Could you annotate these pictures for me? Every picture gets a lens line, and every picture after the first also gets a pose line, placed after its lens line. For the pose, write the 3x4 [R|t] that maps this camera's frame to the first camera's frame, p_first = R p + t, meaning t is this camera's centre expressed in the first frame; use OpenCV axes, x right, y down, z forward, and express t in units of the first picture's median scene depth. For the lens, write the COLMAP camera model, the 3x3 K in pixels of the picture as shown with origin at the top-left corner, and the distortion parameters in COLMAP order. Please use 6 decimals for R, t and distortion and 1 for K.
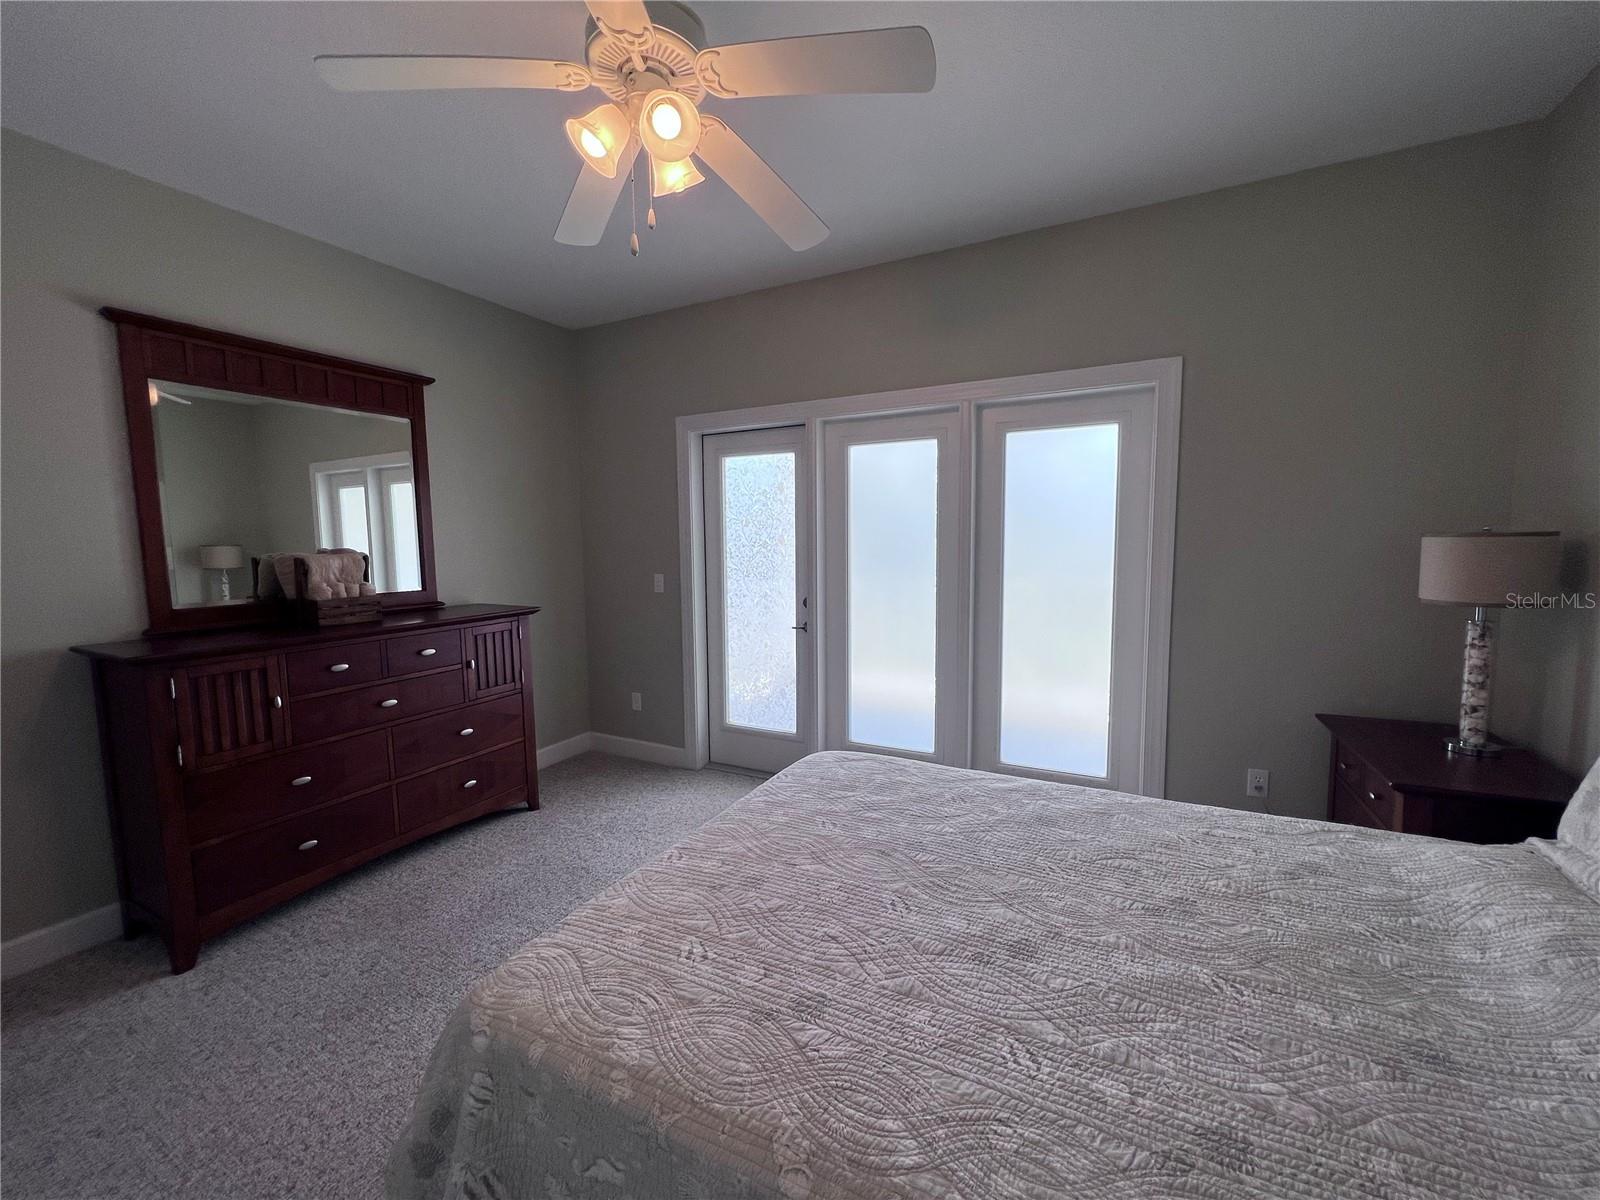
lens RADIAL K [[643.6, 0, 799.3], [0, 643.6, 597.3], [0, 0, 1]] dist [-0.001600, 0.000519]
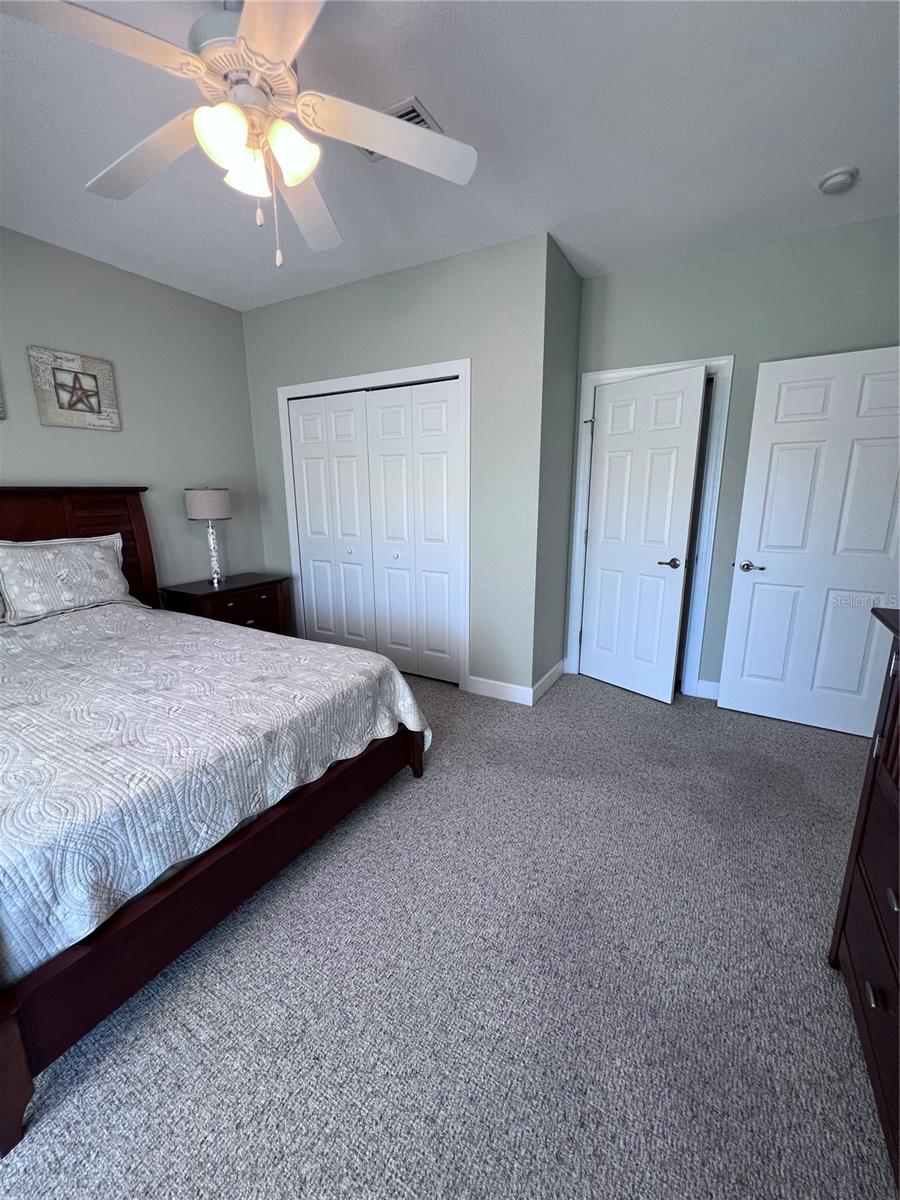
lens RADIAL K [[482.7, 0, 448.1], [0, 482.7, 599.6], [0, 0, 1]] dist [-0.001600, 0.000519]
pose [[-0.997925, 0.007815, 0.063908, -0.864714], [0.027239, 0.950648, 0.309075, -0.210421], [-0.058339, 0.310174, -0.948888, 2.760321]]
